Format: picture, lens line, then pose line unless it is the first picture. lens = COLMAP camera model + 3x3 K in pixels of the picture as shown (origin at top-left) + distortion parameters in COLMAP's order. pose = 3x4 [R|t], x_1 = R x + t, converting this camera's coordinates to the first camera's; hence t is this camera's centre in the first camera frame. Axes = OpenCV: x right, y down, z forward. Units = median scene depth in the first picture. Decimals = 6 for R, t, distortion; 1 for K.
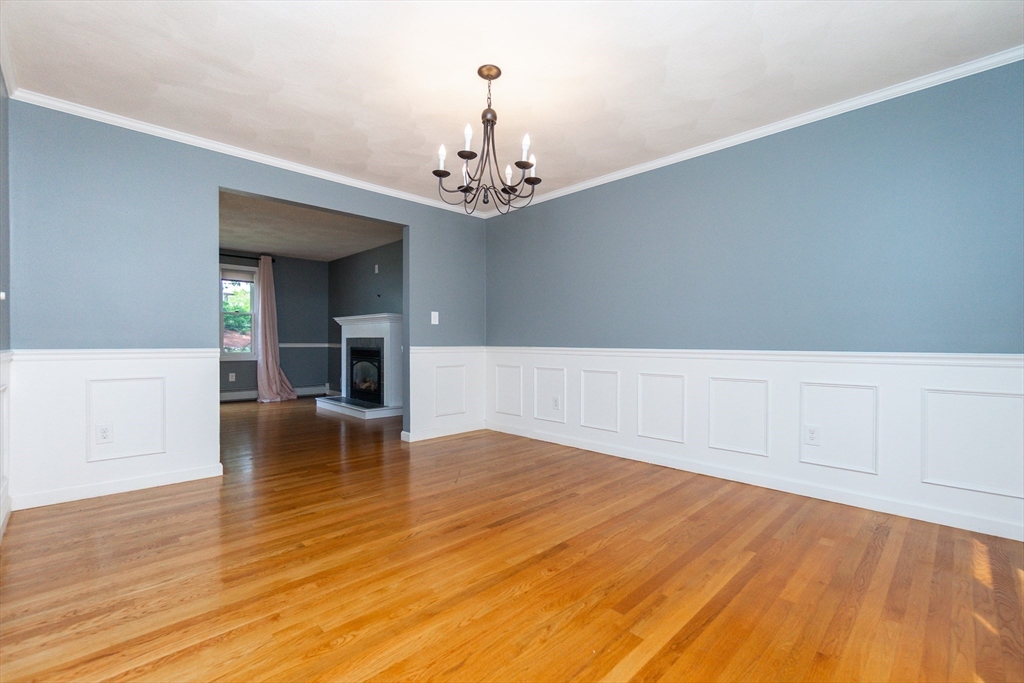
lens RADIAL K [[444.5, 0, 512.2], [0, 444.5, 340.4], [0, 0, 1]] dist [0.000366, -0.000003]
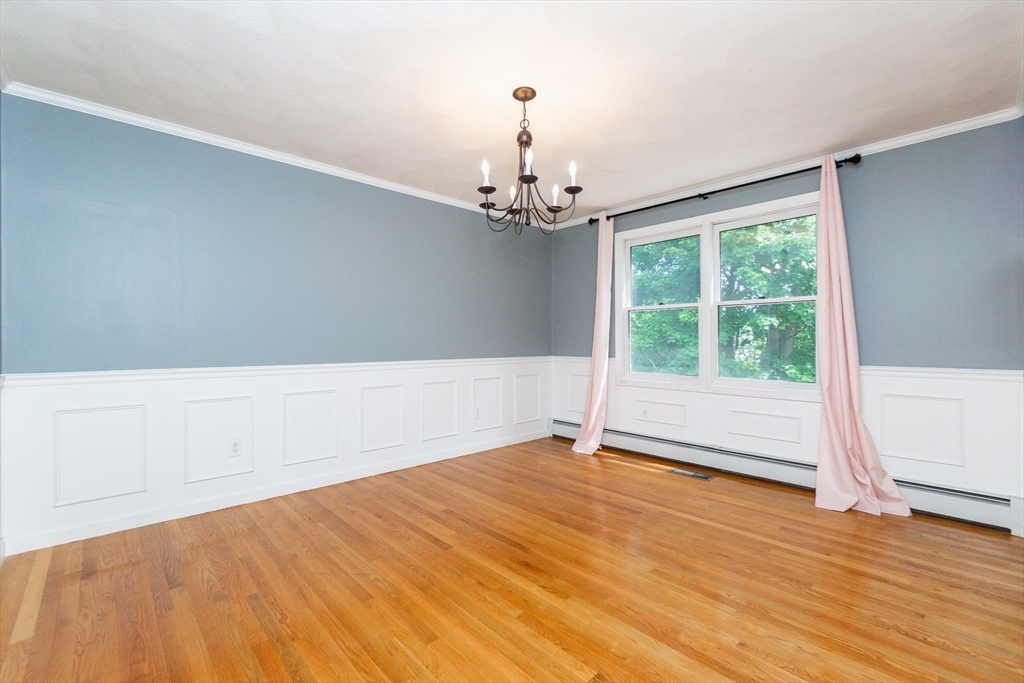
lens RADIAL K [[444.5, 0, 512.7], [0, 444.5, 341.6], [0, 0, 1]] dist [0.000366, -0.000003]
pose [[0.015390, -0.002716, 0.999878, -0.716398], [-0.007205, 0.999970, 0.002828, -0.032455], [-0.999856, -0.007248, 0.015370, 0.697237]]
